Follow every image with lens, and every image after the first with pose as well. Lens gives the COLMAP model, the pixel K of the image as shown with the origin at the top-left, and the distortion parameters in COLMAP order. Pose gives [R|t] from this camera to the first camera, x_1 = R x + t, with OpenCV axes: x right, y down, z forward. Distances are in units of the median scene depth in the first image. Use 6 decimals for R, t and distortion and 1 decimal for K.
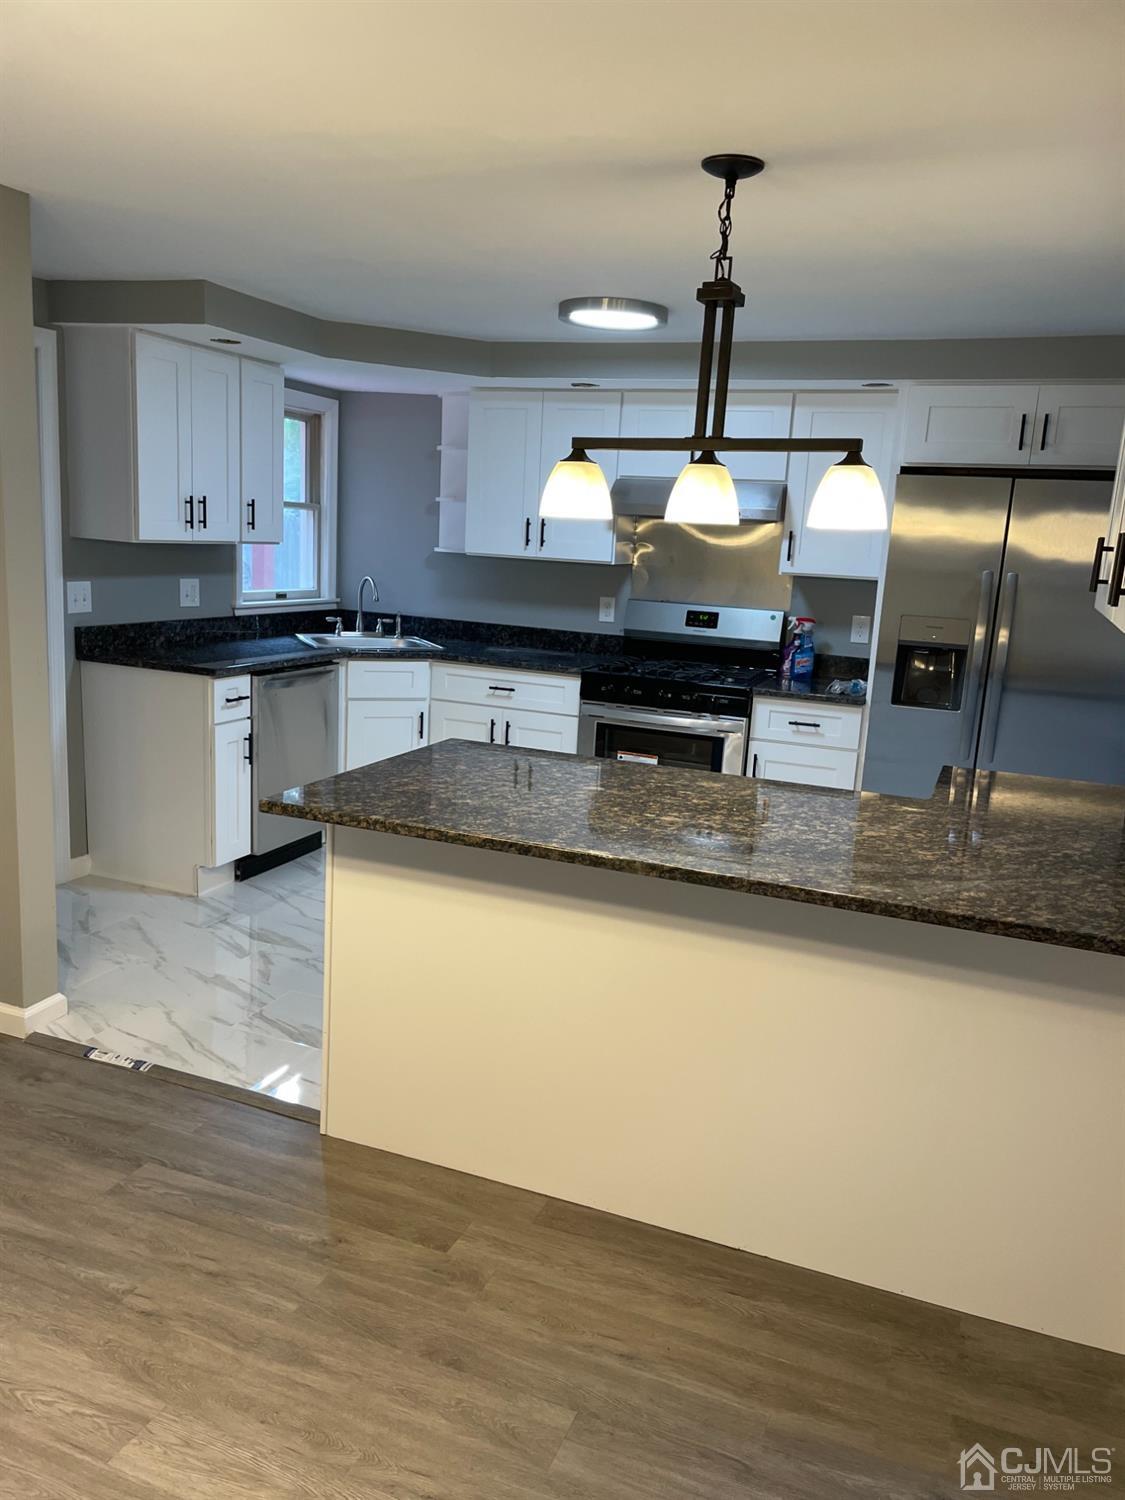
lens RADIAL K [[1150.0, 0, 558.8], [0, 1150.0, 745.8], [0, 0, 1]] dist [0.014392, -0.019126]
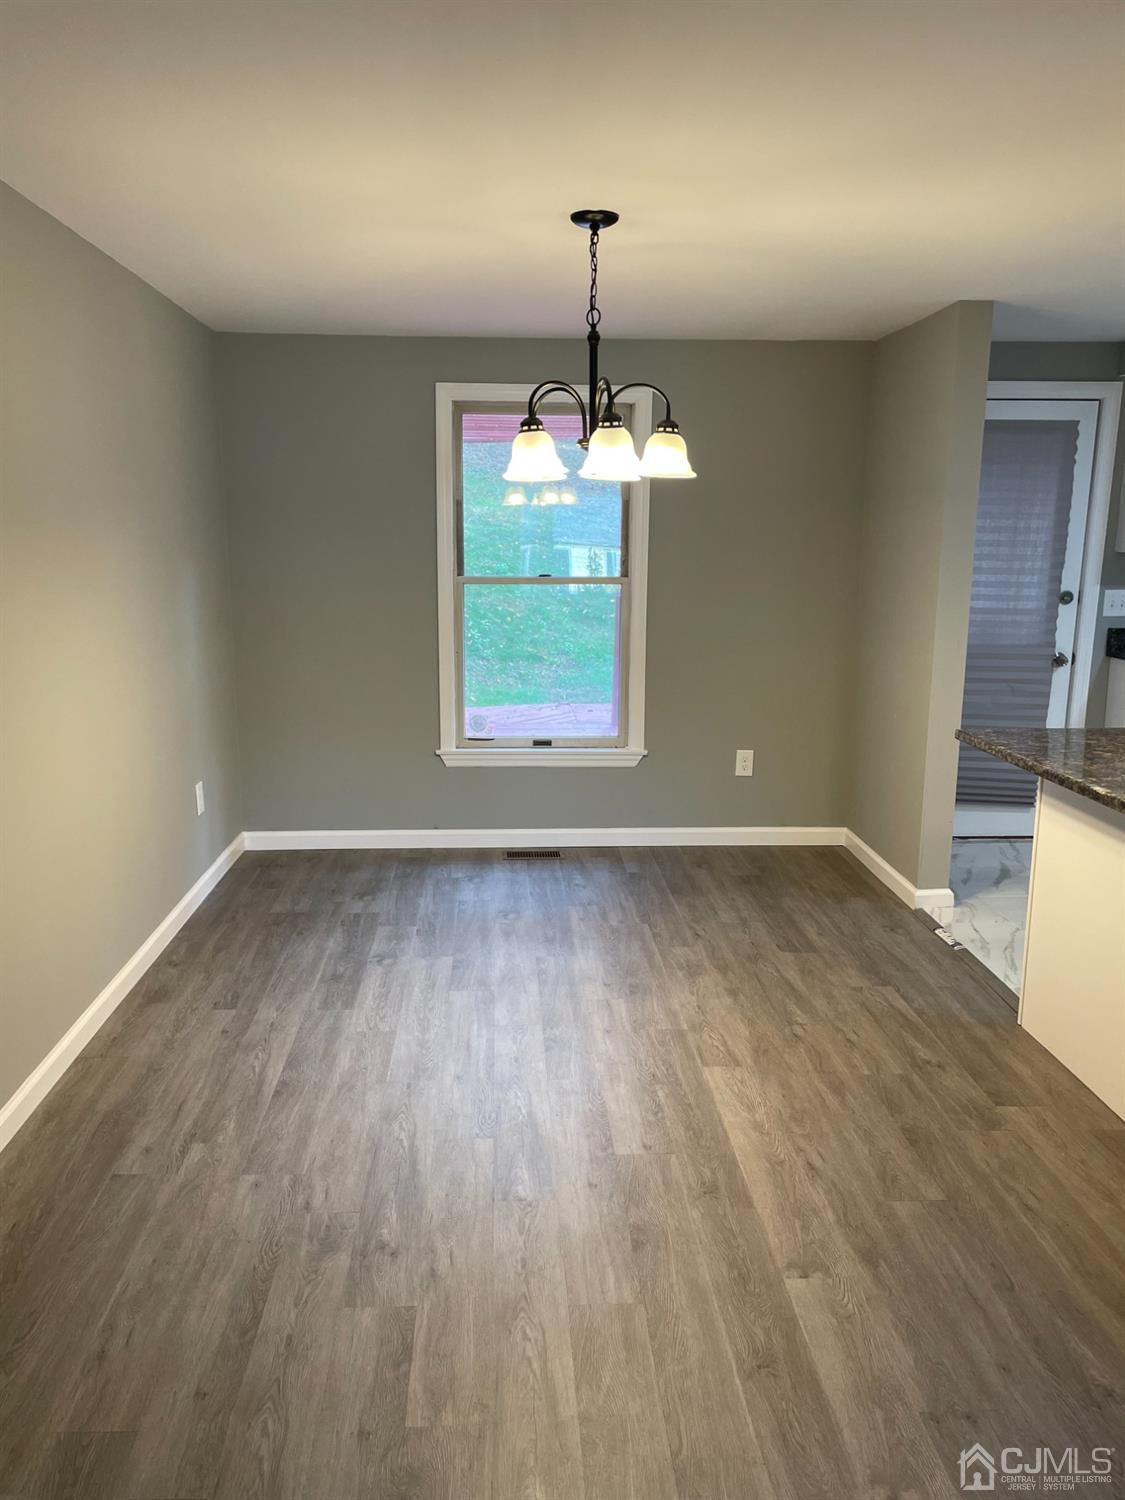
lens RADIAL K [[1150.0, 0, 564.5], [0, 1150.0, 751.4], [0, 0, 1]] dist [0.014392, -0.019126]
pose [[0.436251, 0.136624, -0.889392, 0.768963], [-0.167222, 0.983498, 0.069057, 0.060382], [0.884150, 0.118600, 0.451899, -0.011920]]
